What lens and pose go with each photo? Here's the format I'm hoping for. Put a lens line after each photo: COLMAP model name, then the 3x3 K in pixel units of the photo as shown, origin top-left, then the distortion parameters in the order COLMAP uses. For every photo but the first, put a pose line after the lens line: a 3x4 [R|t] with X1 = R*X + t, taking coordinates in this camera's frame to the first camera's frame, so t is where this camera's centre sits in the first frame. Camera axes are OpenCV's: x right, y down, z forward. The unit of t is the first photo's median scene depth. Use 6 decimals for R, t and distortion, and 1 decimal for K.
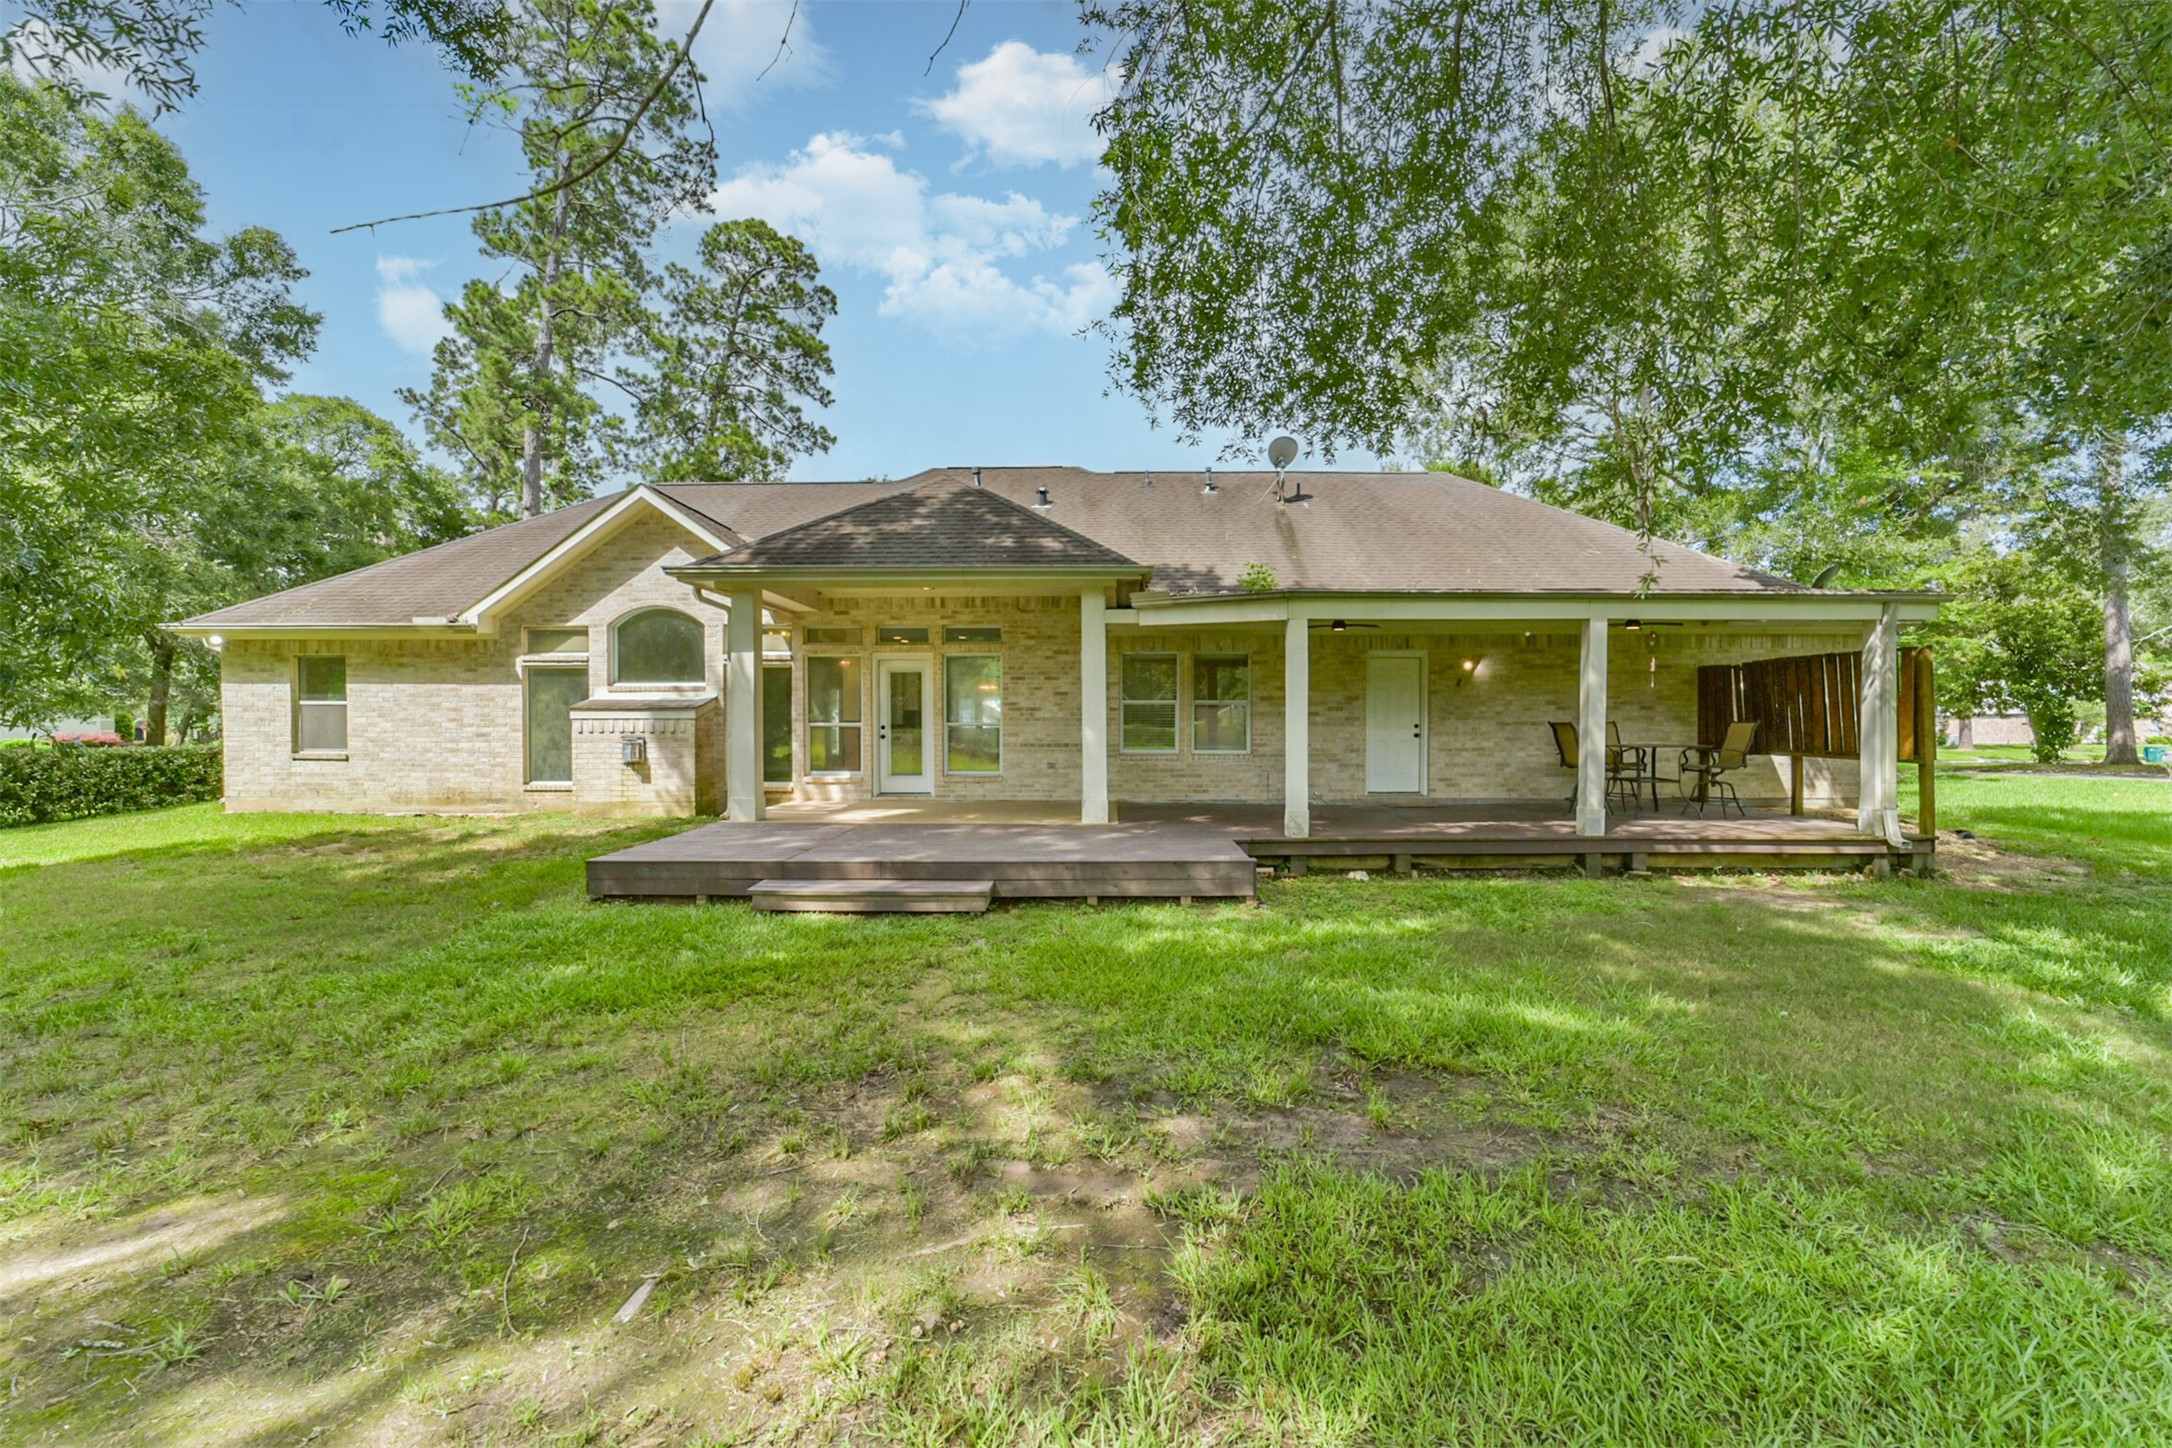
lens RADIAL K [[842.7, 0, 1092.9], [0, 842.7, 723.2], [0, 0, 1]] dist [-0.020125, 0.009111]
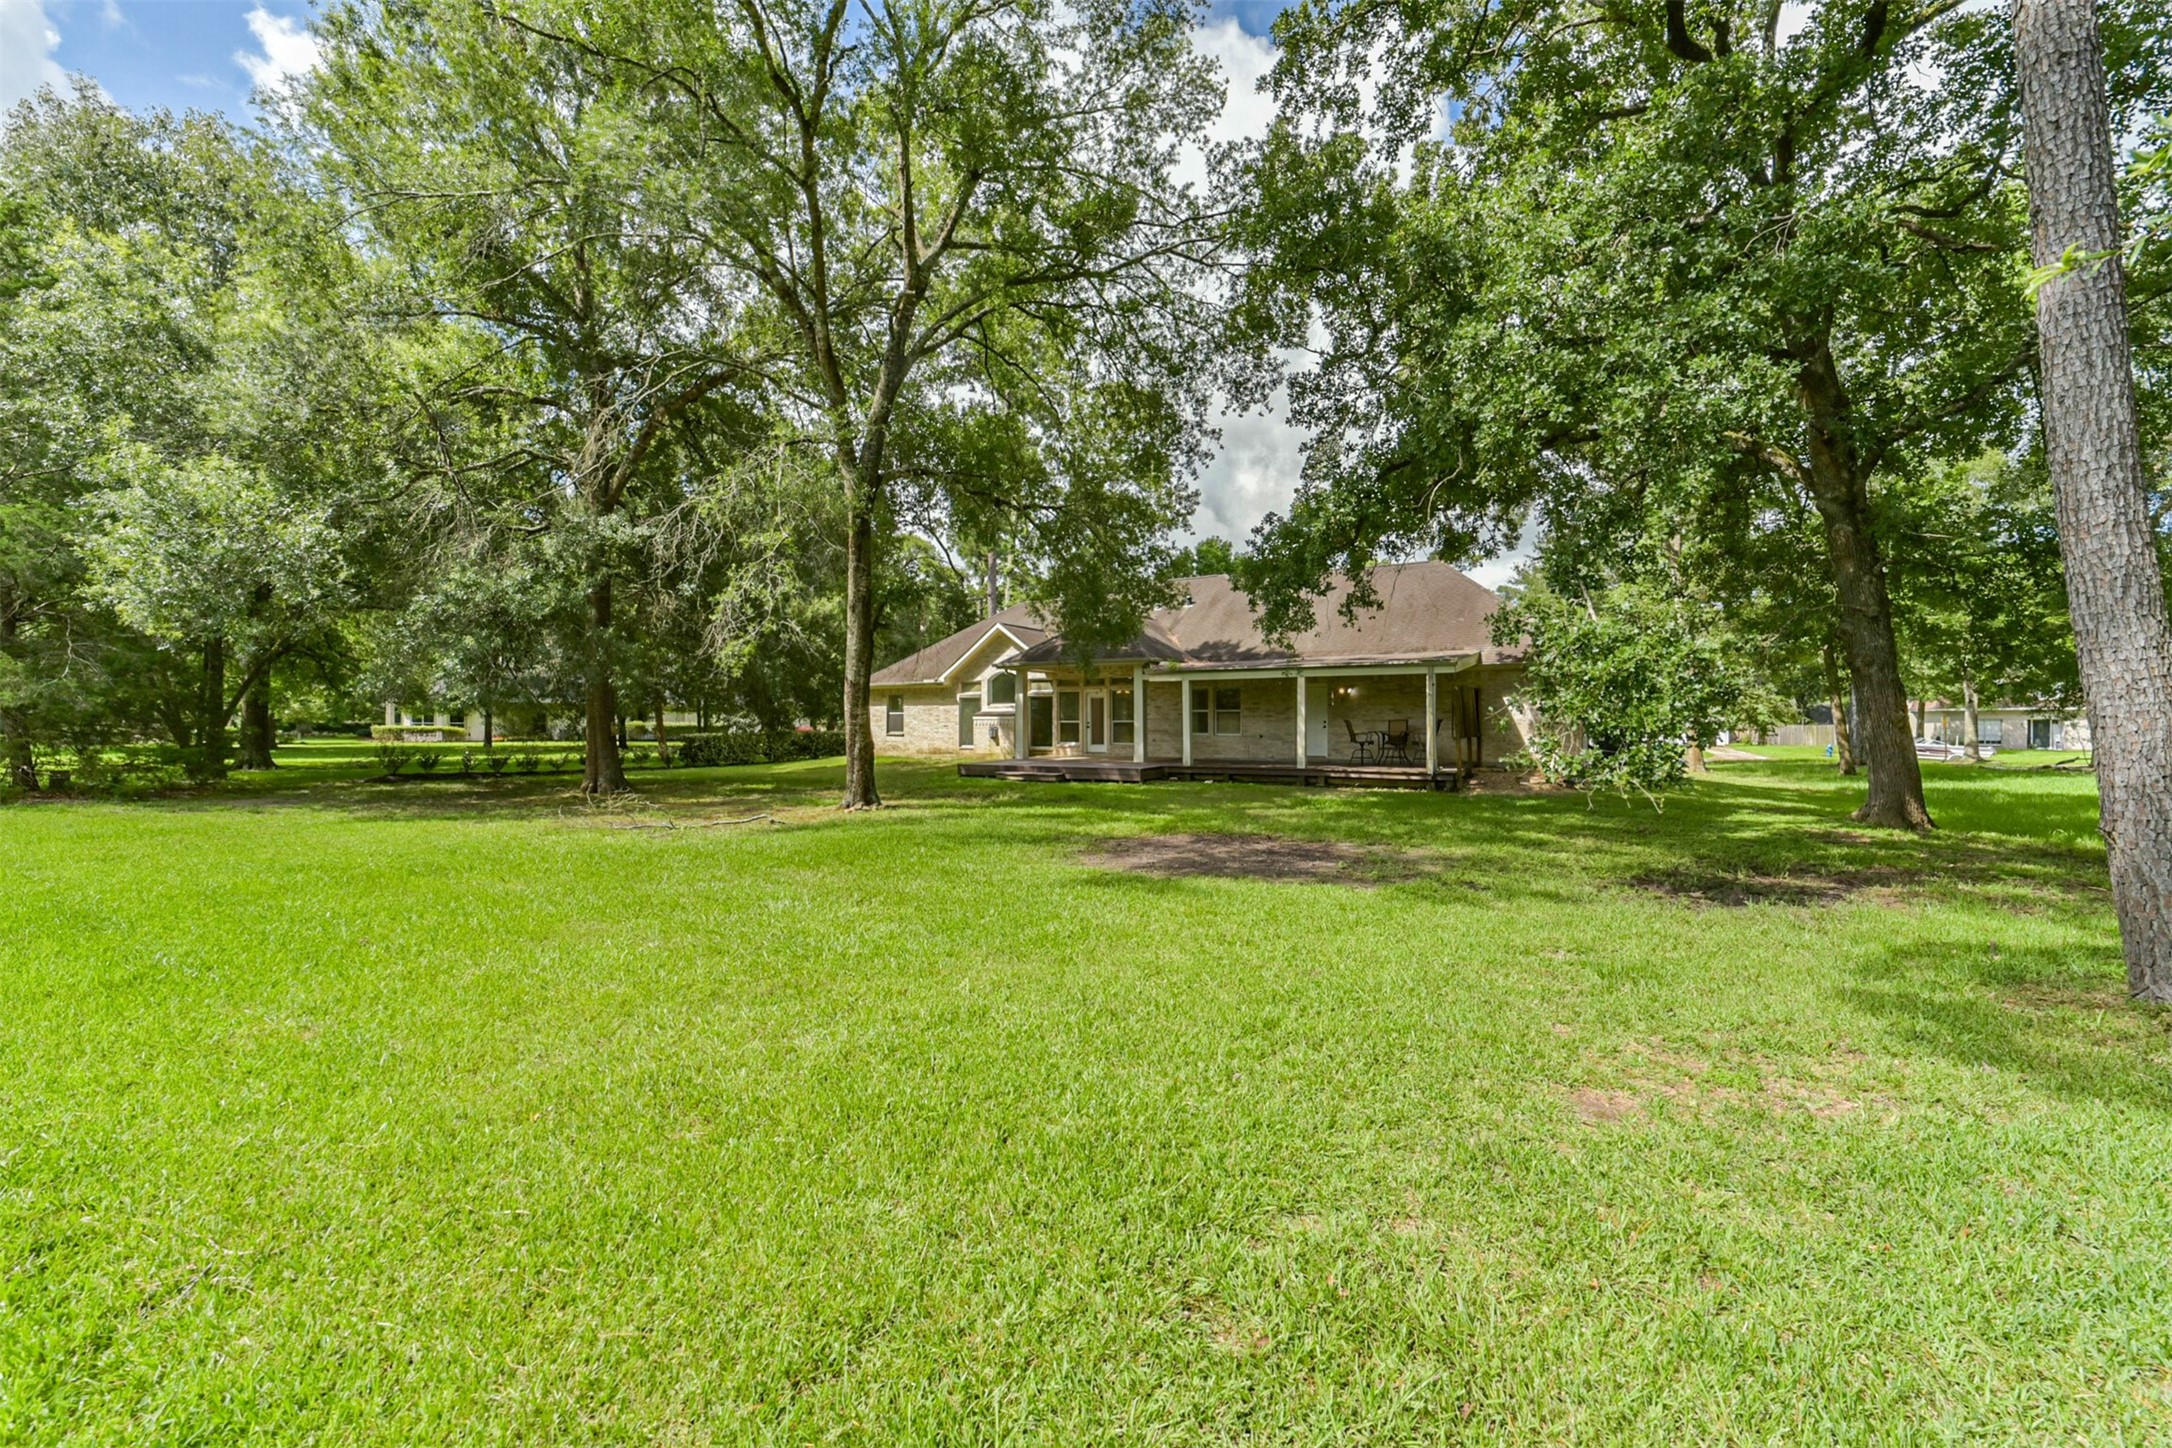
lens RADIAL K [[855.1, 0, 1093.9], [0, 855.1, 724.8], [0, 0, 1]] dist [-0.027608, 0.008465]
pose [[0.872499, 0.003861, -0.488601, 0.895582], [-0.011525, 0.999853, -0.012680, 0.038992], [0.488480, 0.016694, 0.872415, -1.001509]]
